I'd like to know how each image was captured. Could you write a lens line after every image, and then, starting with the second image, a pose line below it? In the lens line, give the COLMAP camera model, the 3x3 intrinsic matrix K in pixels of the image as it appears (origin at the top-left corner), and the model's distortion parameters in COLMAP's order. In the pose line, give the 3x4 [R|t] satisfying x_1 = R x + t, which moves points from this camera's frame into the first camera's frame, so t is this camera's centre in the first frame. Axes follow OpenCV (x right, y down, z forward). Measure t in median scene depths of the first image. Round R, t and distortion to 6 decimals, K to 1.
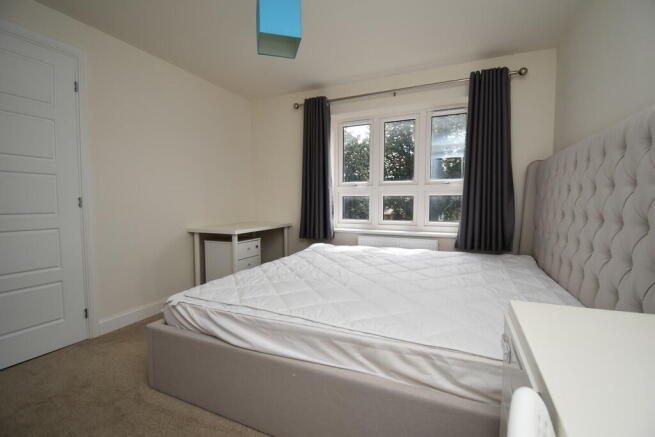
lens RADIAL K [[295.1, 0, 327.5], [0, 295.1, 218.5], [0, 0, 1]] dist [-0.002052, -0.000525]
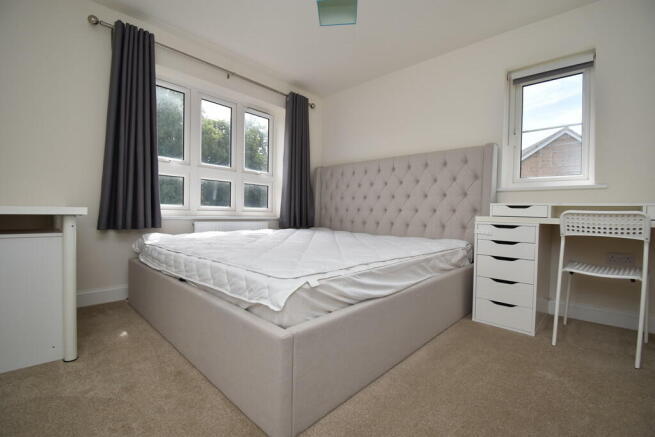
lens RADIAL K [[288.7, 0, 327.5], [0, 288.7, 218.5], [0, 0, 1]] dist [-0.003199, -0.000500]
pose [[0.327475, -0.012701, 0.944775, -0.598348], [0.034103, 0.999417, 0.001614, 0.067115], [-0.944244, 0.031691, 0.327717, 0.383440]]
